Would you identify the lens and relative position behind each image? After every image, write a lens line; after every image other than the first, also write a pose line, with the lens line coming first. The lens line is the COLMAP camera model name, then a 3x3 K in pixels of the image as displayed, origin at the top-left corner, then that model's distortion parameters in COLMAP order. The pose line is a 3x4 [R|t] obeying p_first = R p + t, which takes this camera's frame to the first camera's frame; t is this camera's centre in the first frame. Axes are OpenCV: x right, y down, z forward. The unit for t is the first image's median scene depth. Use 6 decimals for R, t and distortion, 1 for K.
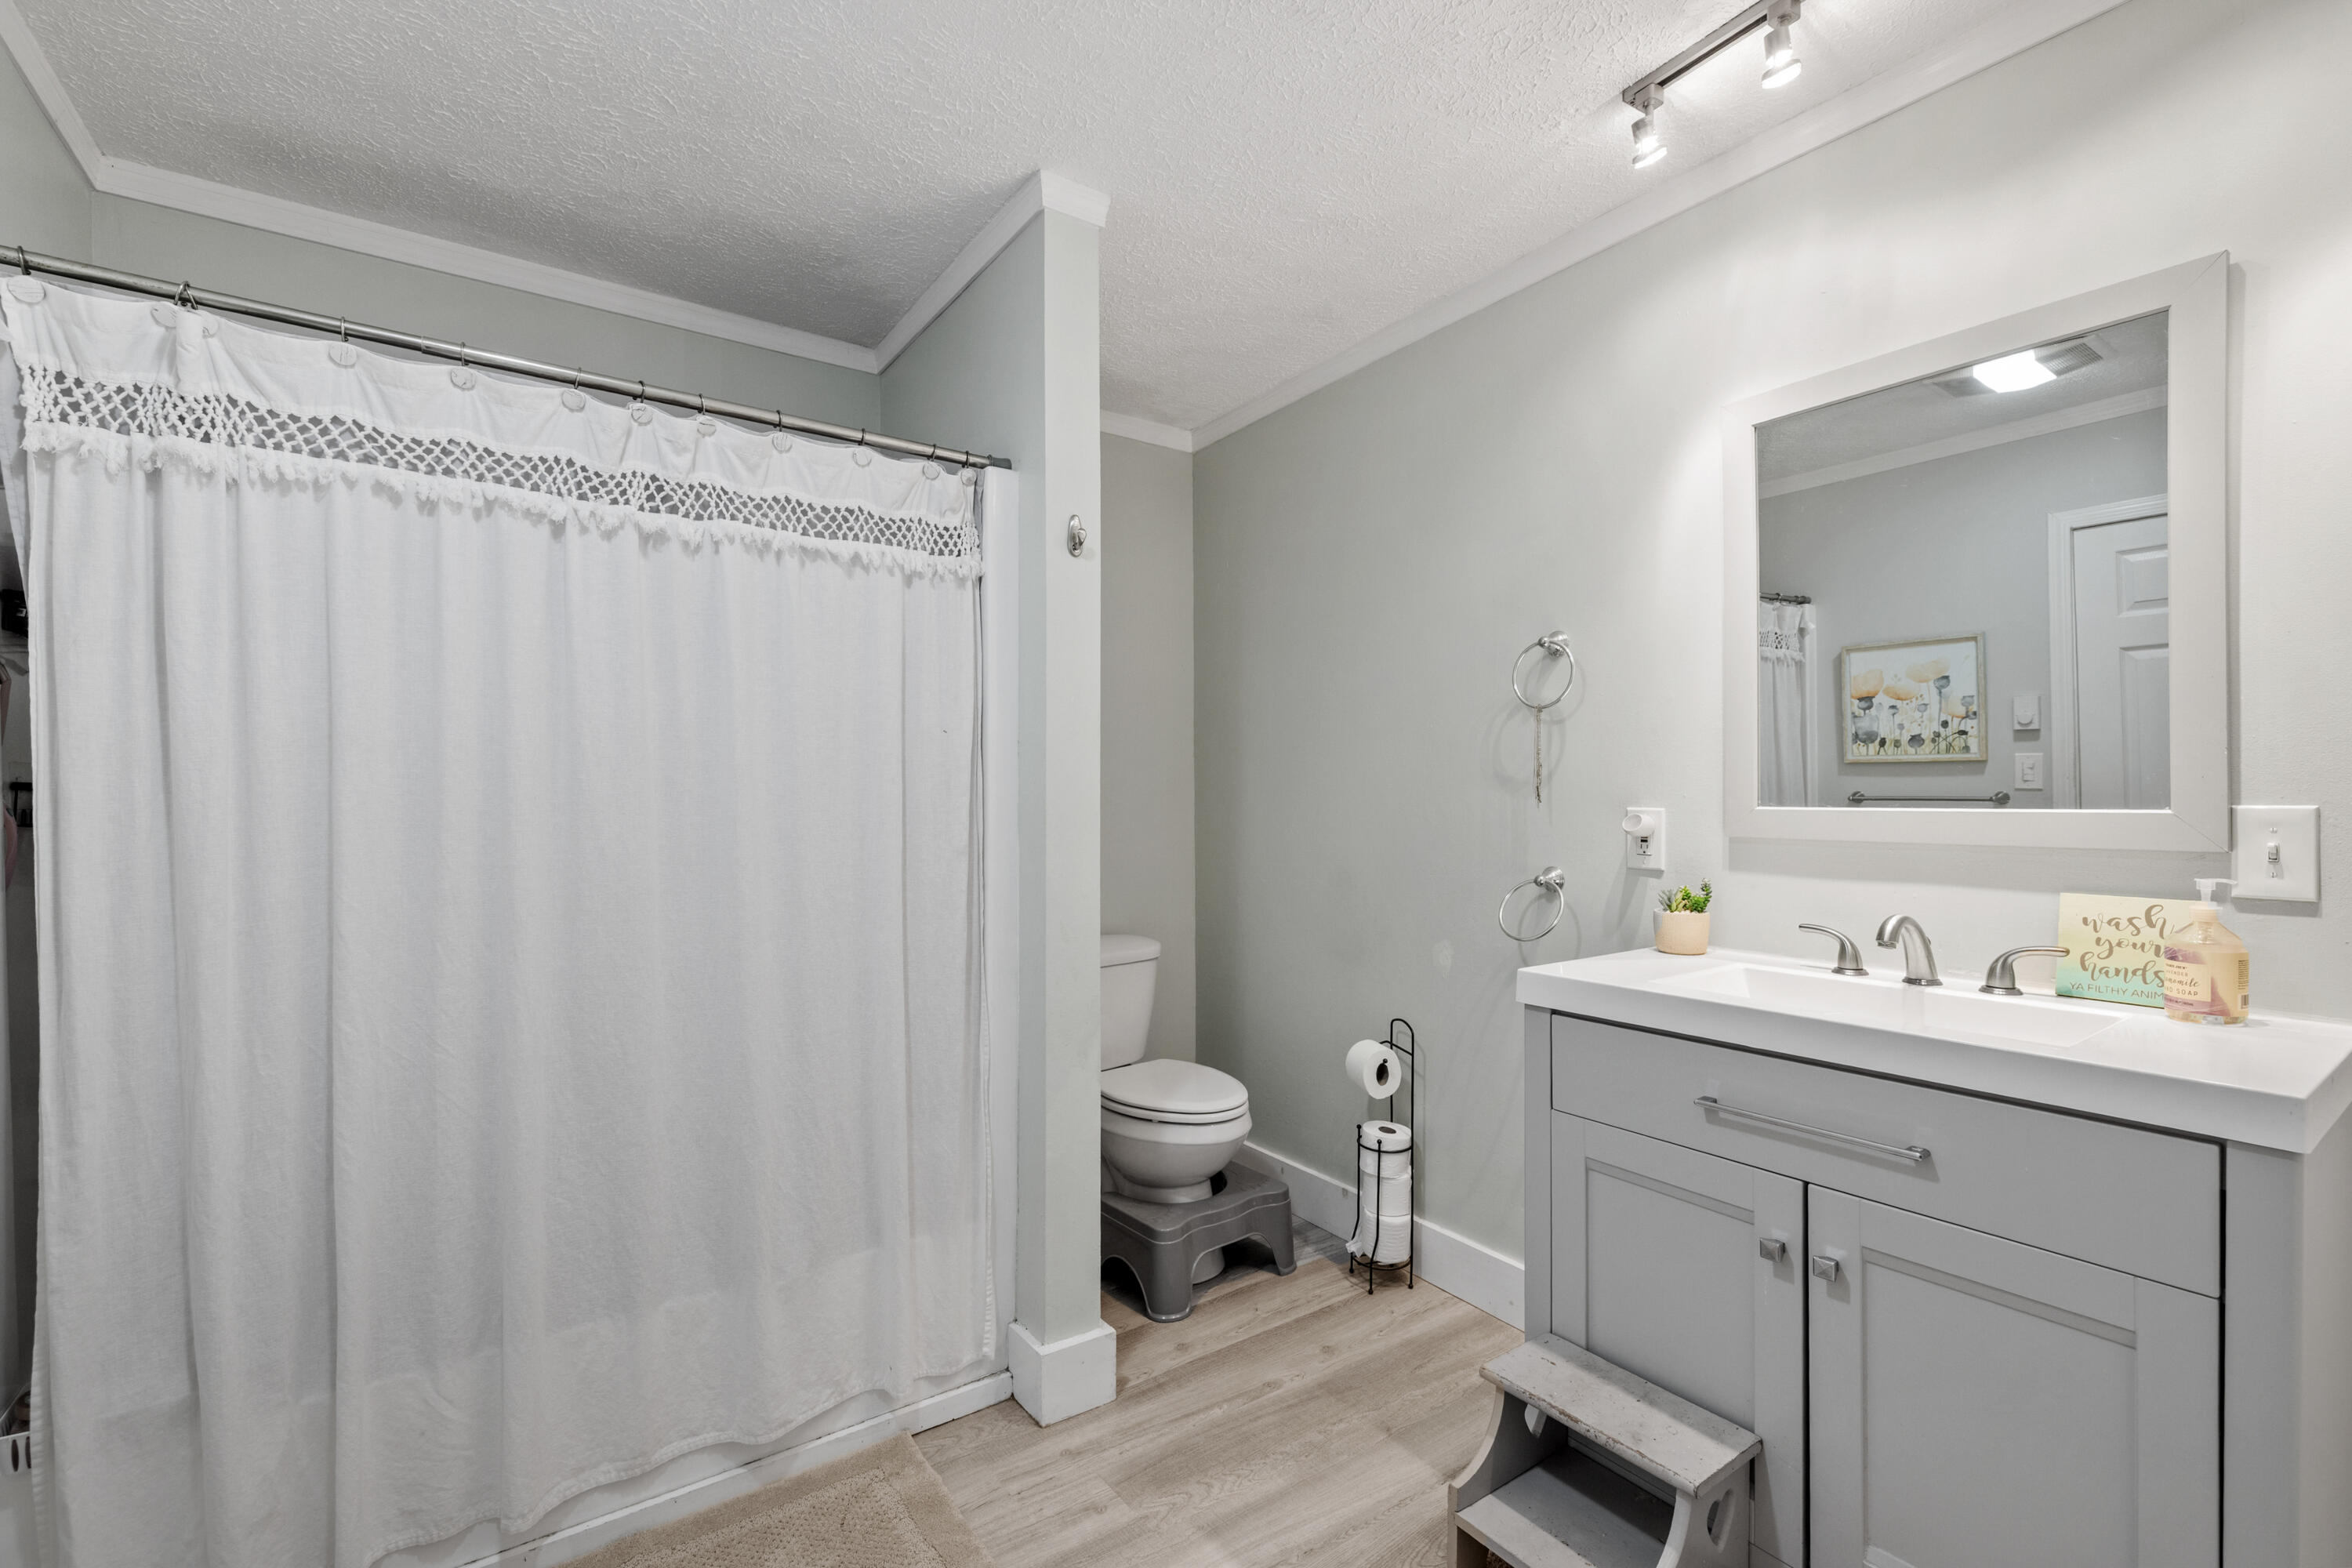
lens RADIAL K [[1019.8, 0, 1175.0], [0, 1019.8, 796.5], [0, 0, 1]] dist [0.004996, -0.000292]
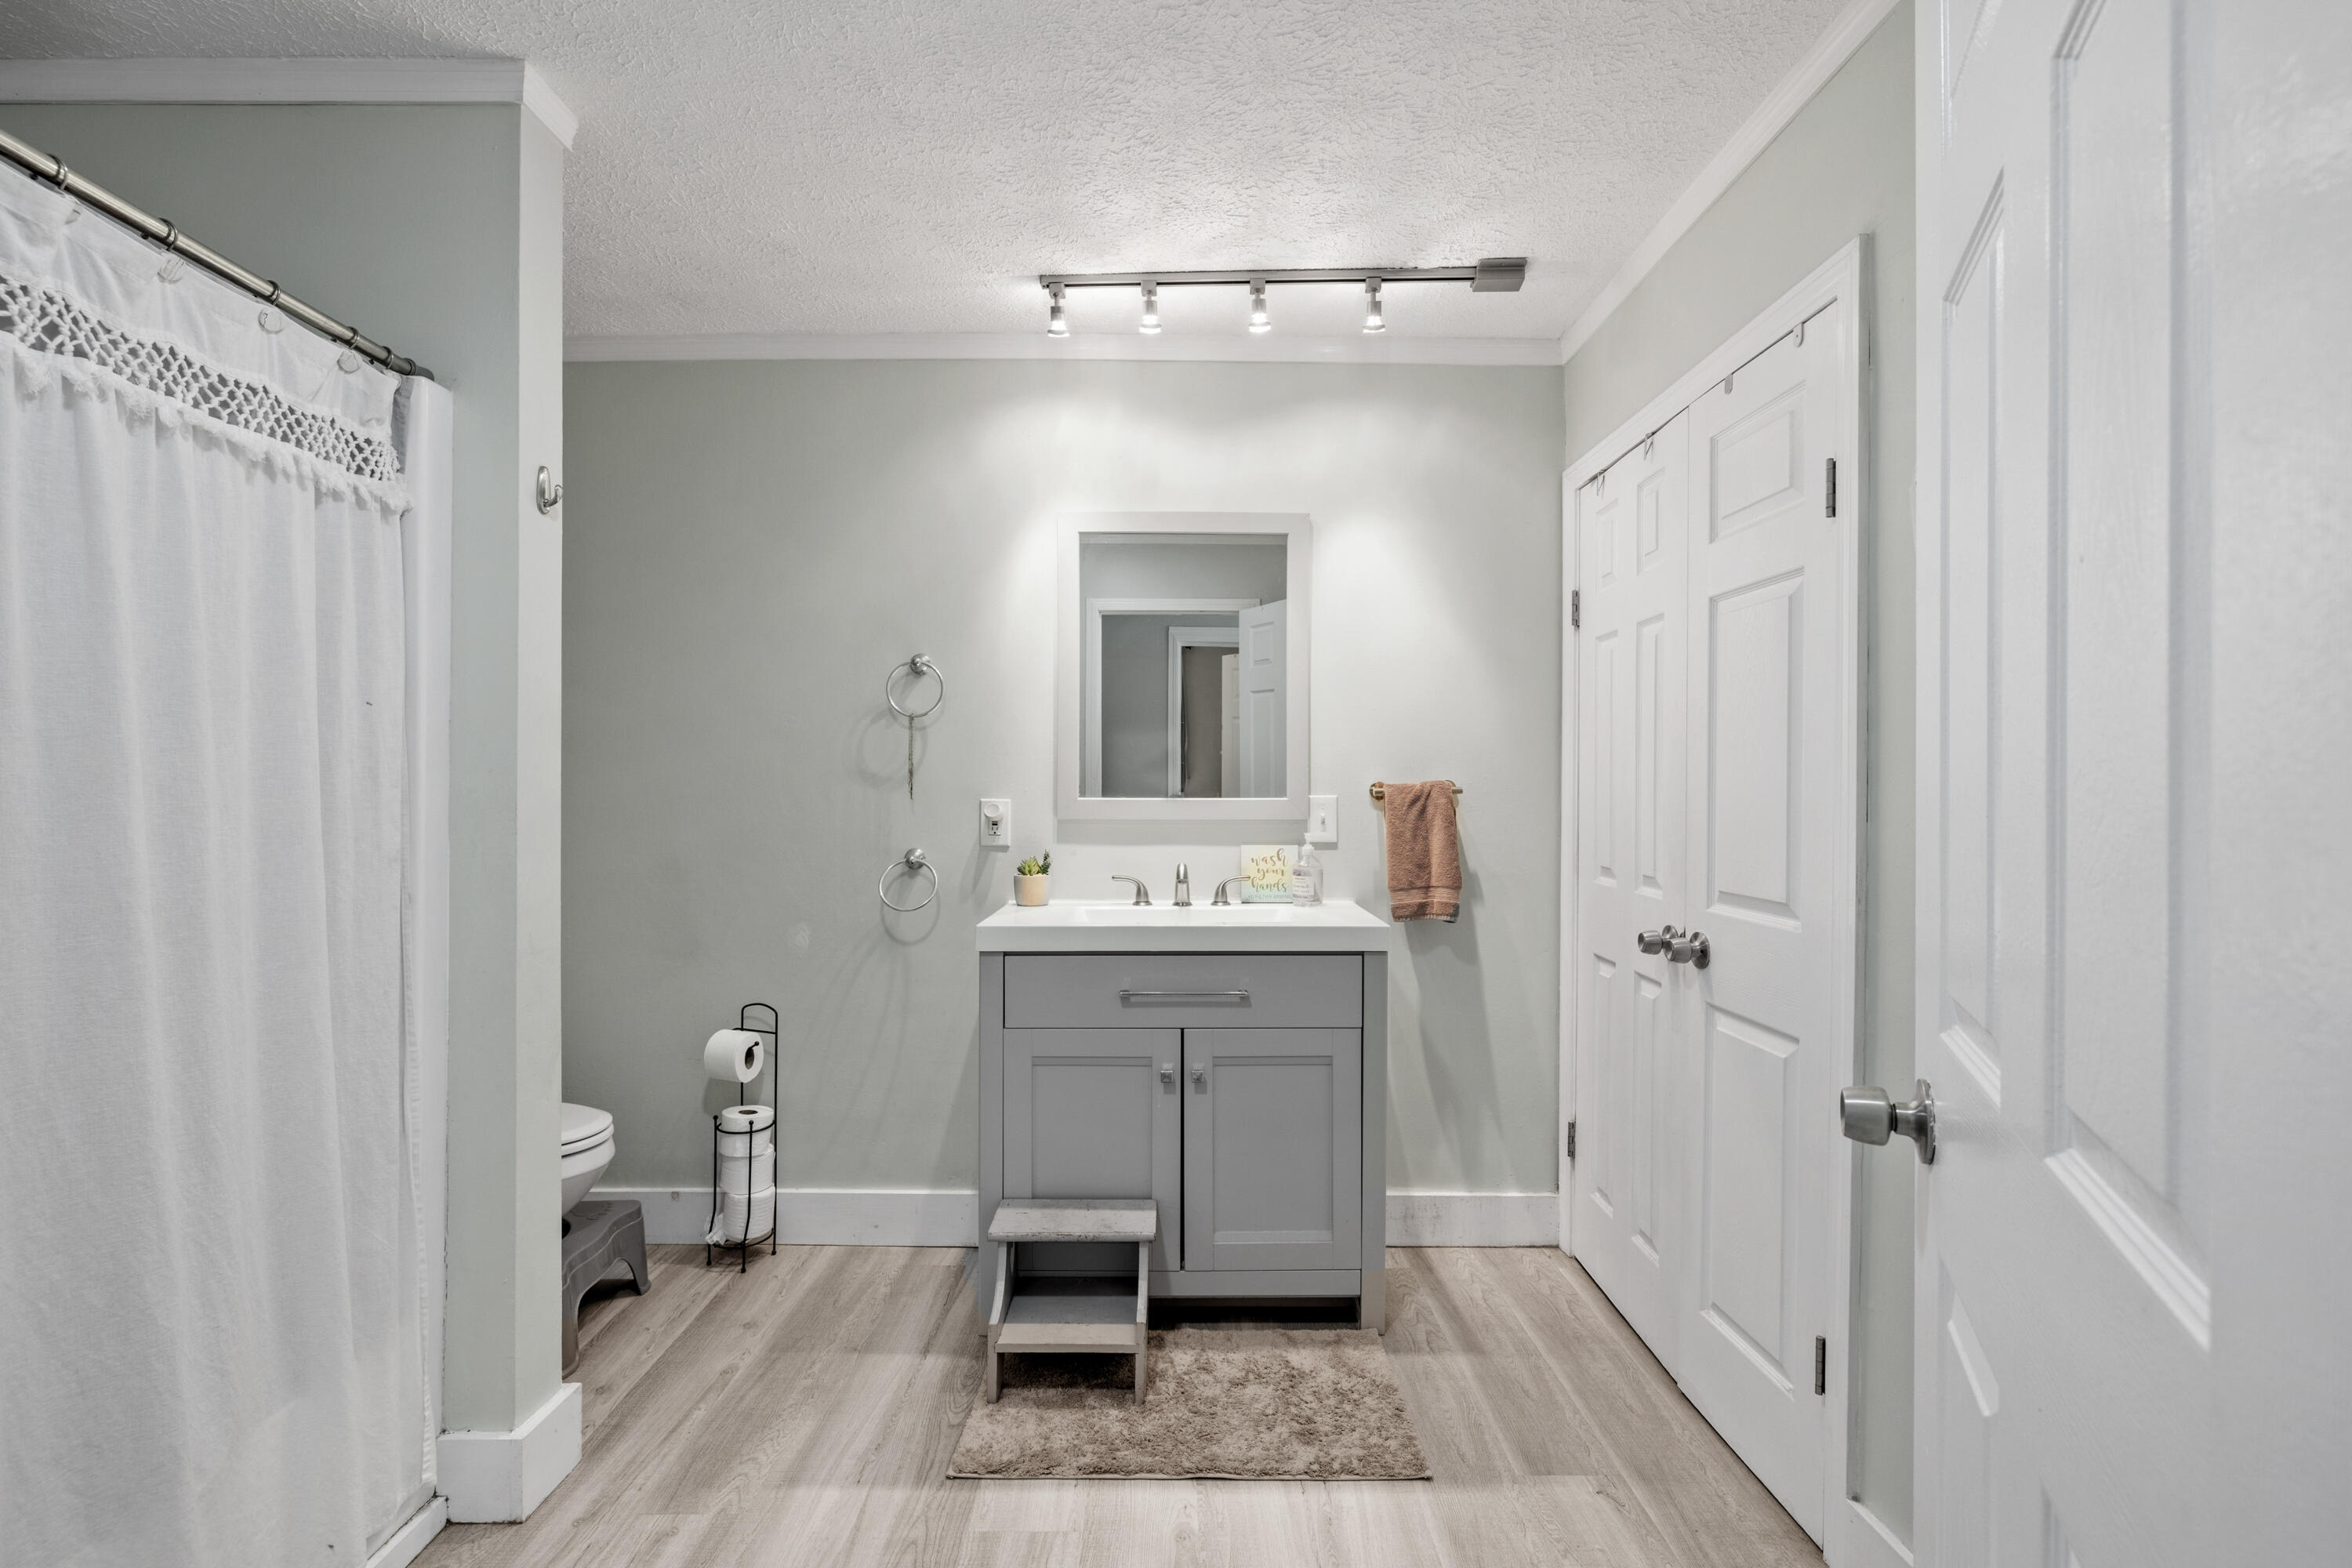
lens RADIAL K [[1077.4, 0, 1171.8], [0, 1077.4, 786.8], [0, 0, 1]] dist [0.004016, 0.001578]
pose [[0.563785, 0.006184, 0.825898, -0.585934], [-0.002559, 0.999980, -0.005740, 0.002969], [-0.825917, 0.001122, 0.563790, 0.036734]]
